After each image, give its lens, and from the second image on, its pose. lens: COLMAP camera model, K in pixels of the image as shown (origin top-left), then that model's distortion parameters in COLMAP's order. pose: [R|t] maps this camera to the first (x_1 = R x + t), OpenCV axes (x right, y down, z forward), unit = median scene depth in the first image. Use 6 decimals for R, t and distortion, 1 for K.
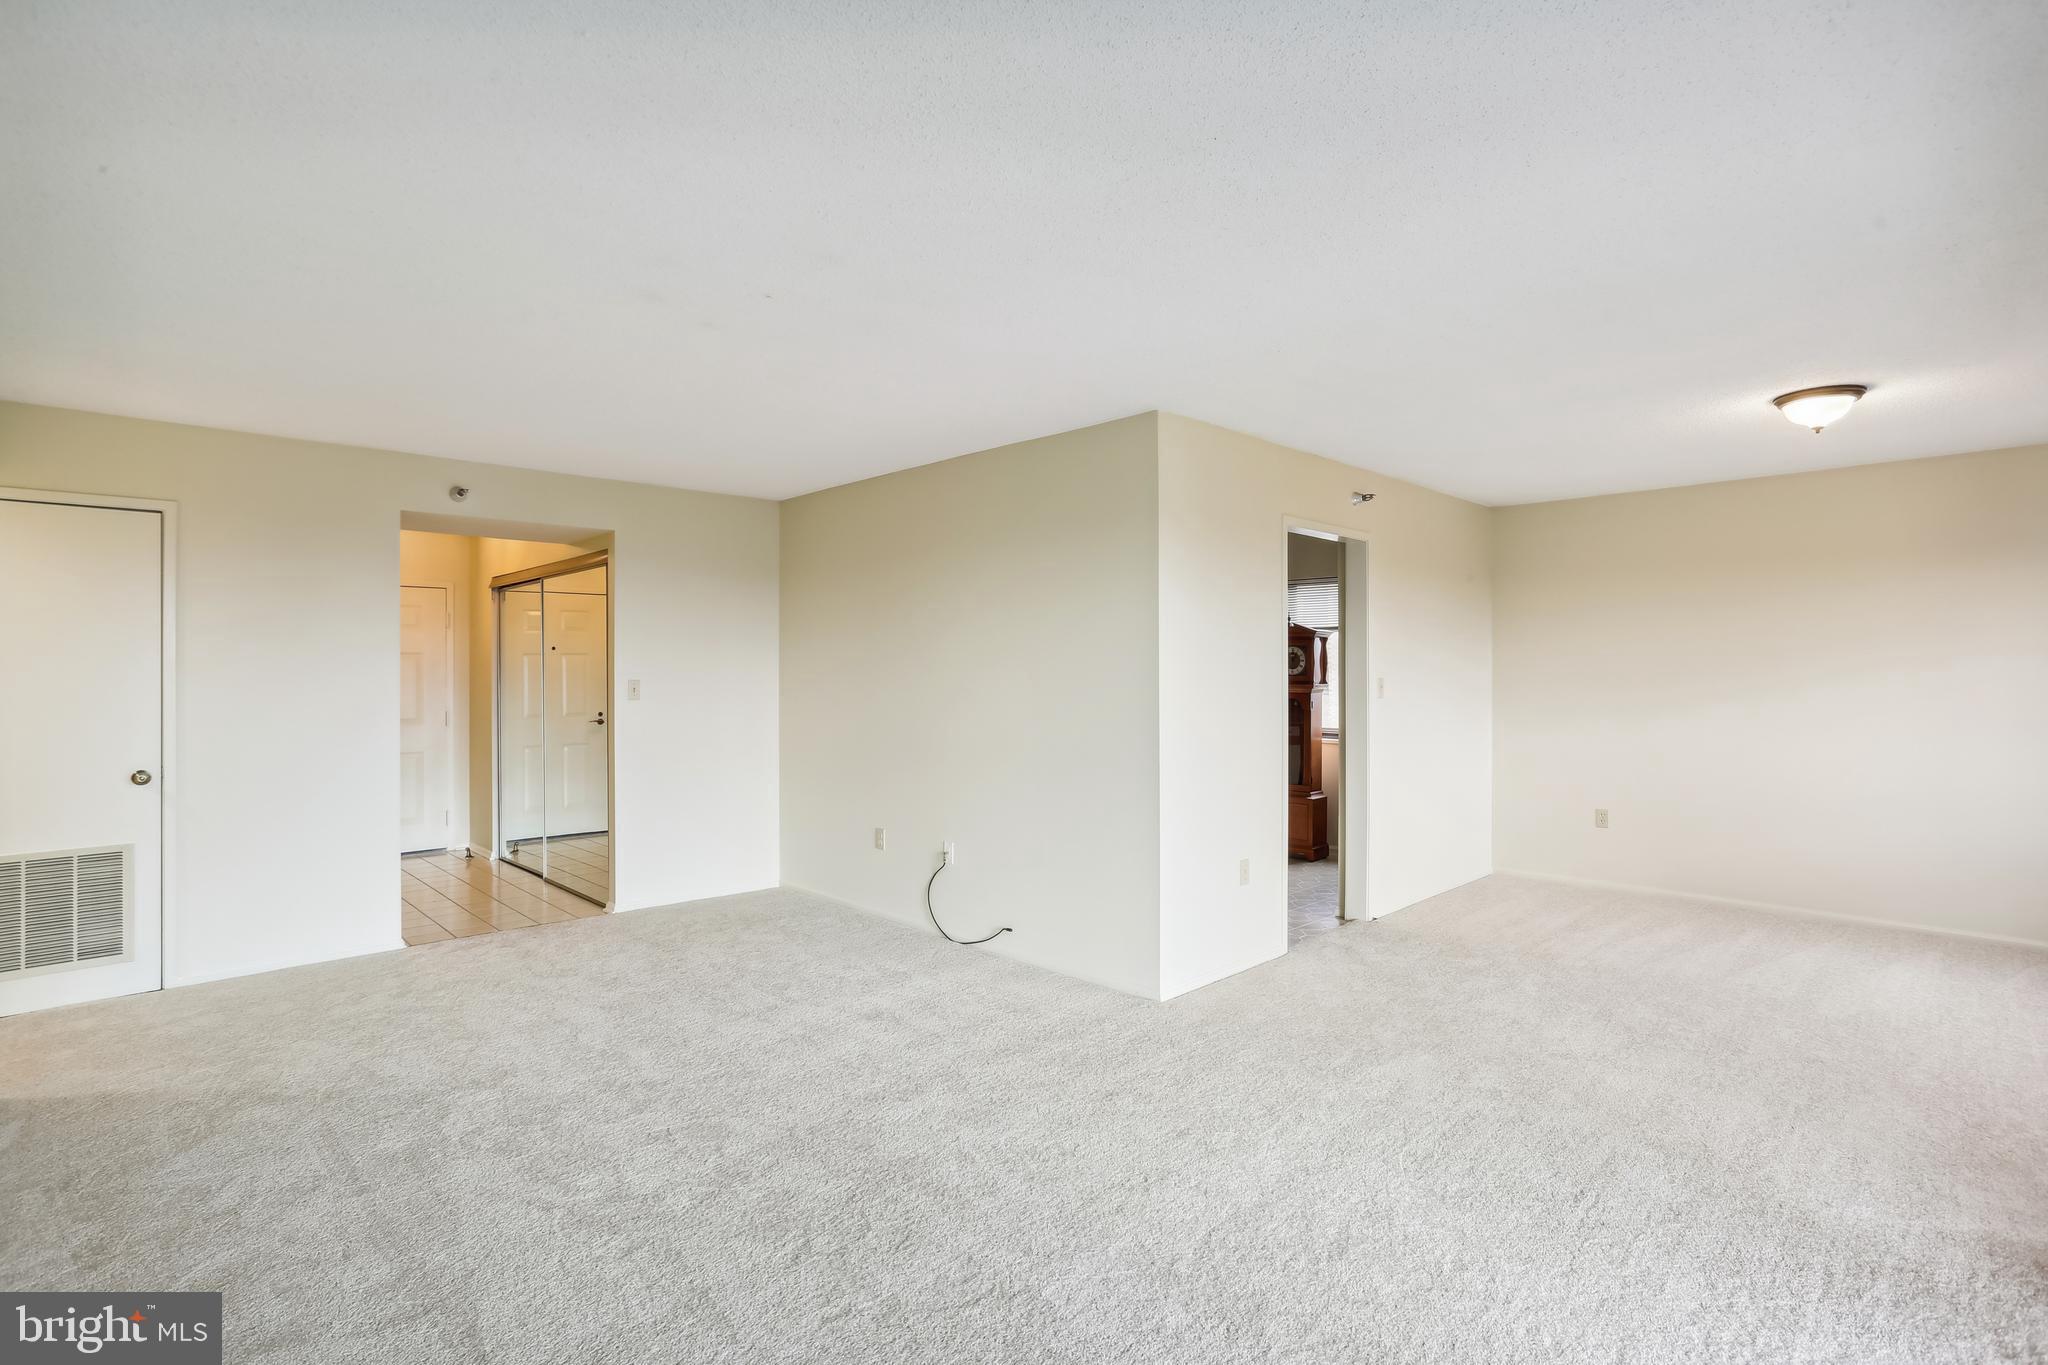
lens RADIAL K [[996.9, 0, 1026.3], [0, 996.9, 680.6], [0, 0, 1]] dist [-0.017556, 0.023908]
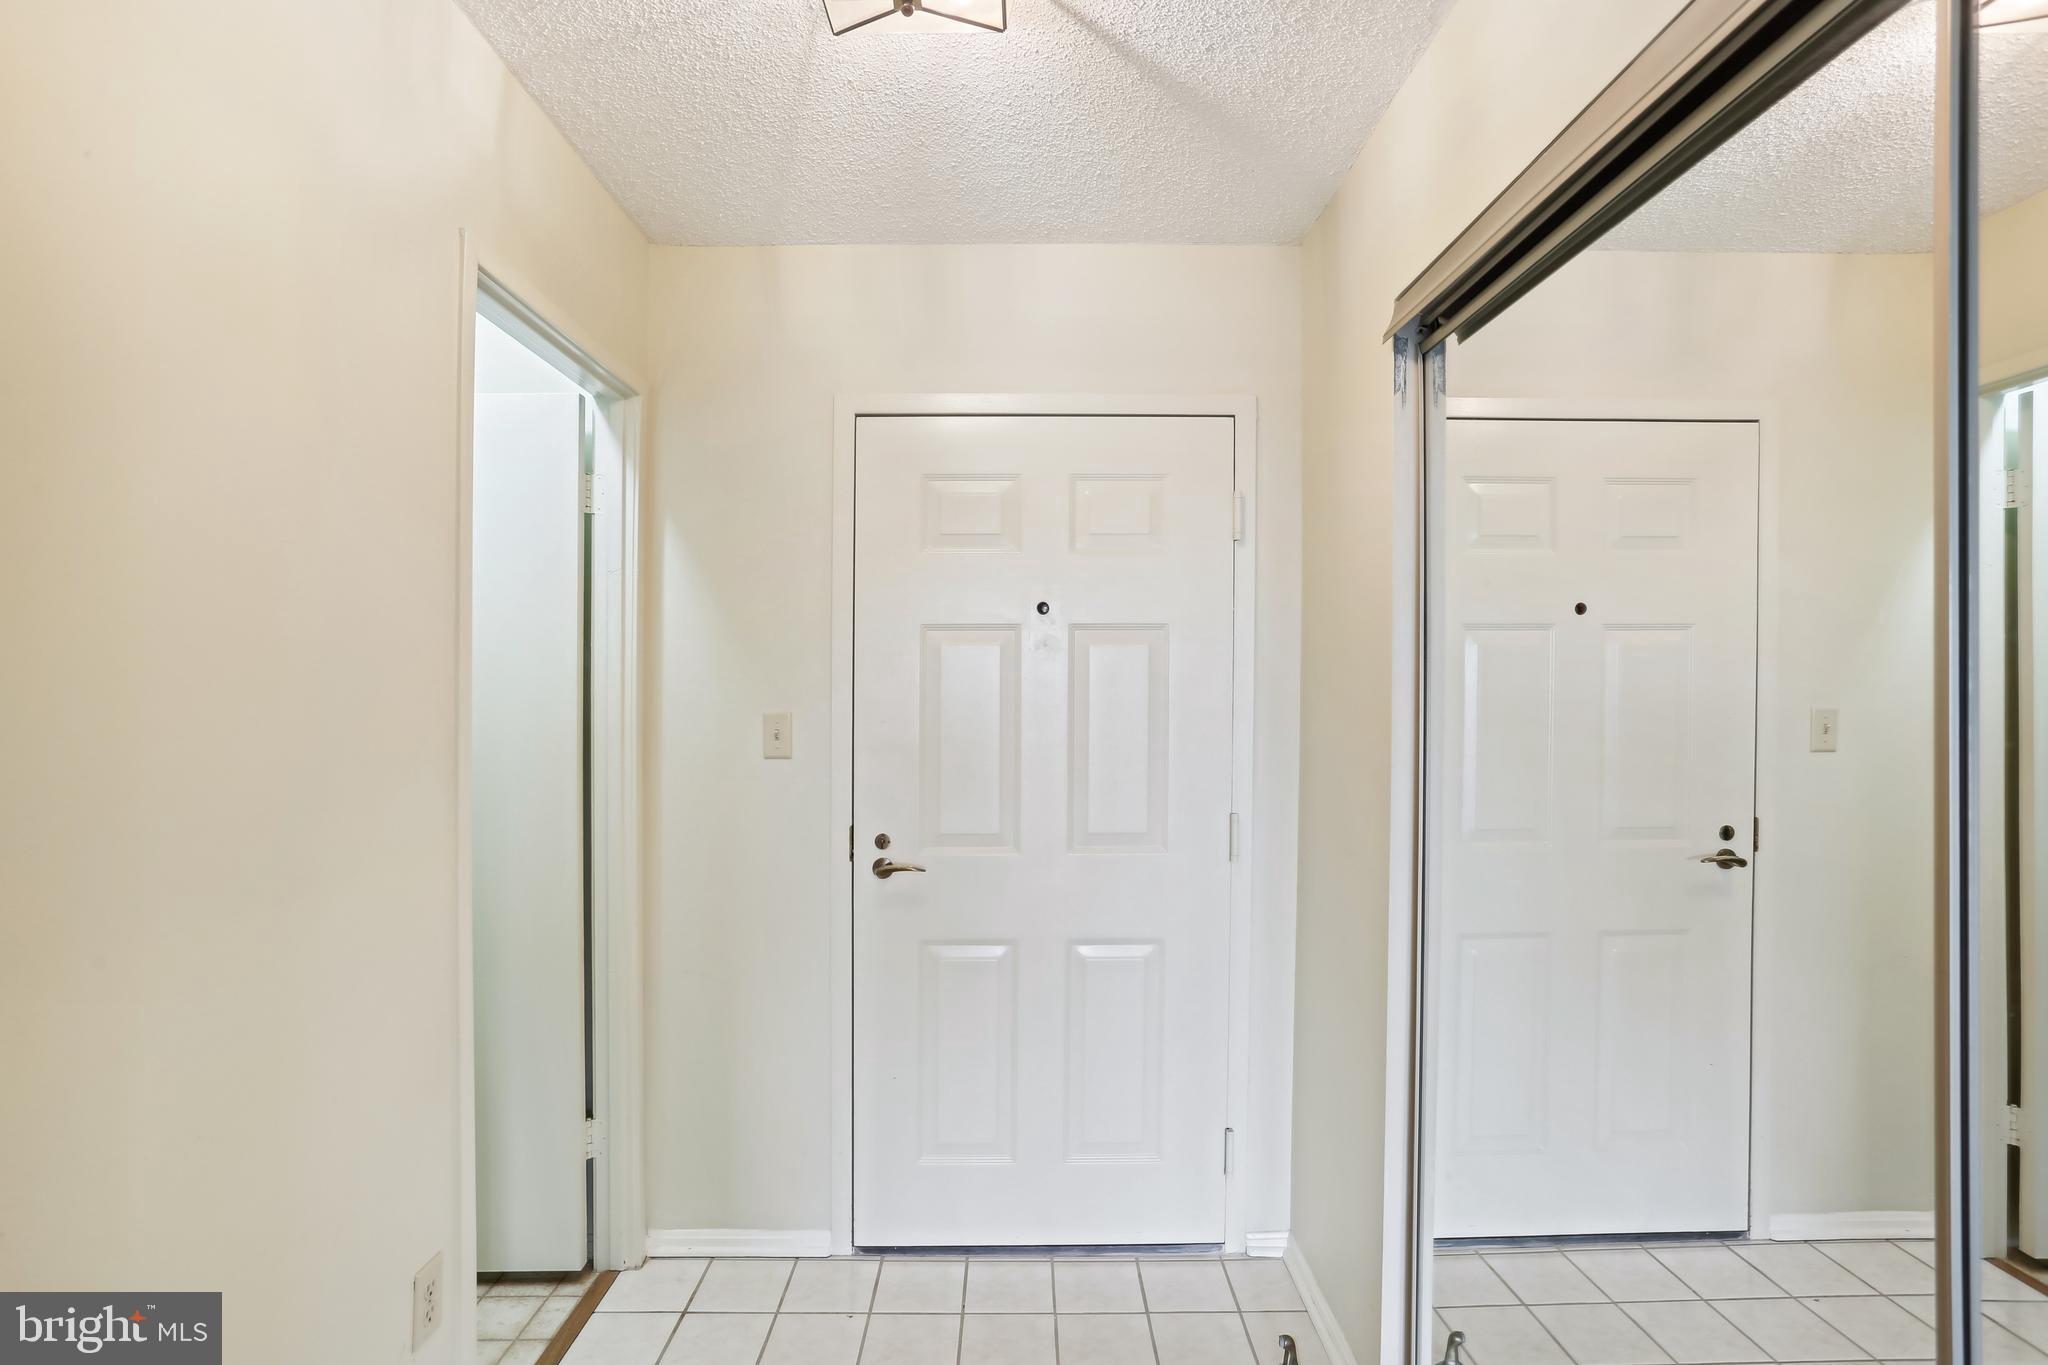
lens RADIAL K [[996.9, 0, 1026.3], [0, 996.9, 680.6], [0, 0, 1]] dist [-0.017556, 0.023908]
pose [[0.741117, -0.000059, -0.671376, -0.430345], [-0.011496, 0.999852, -0.012778, -0.002845], [0.671277, 0.017188, 0.741007, 0.739642]]
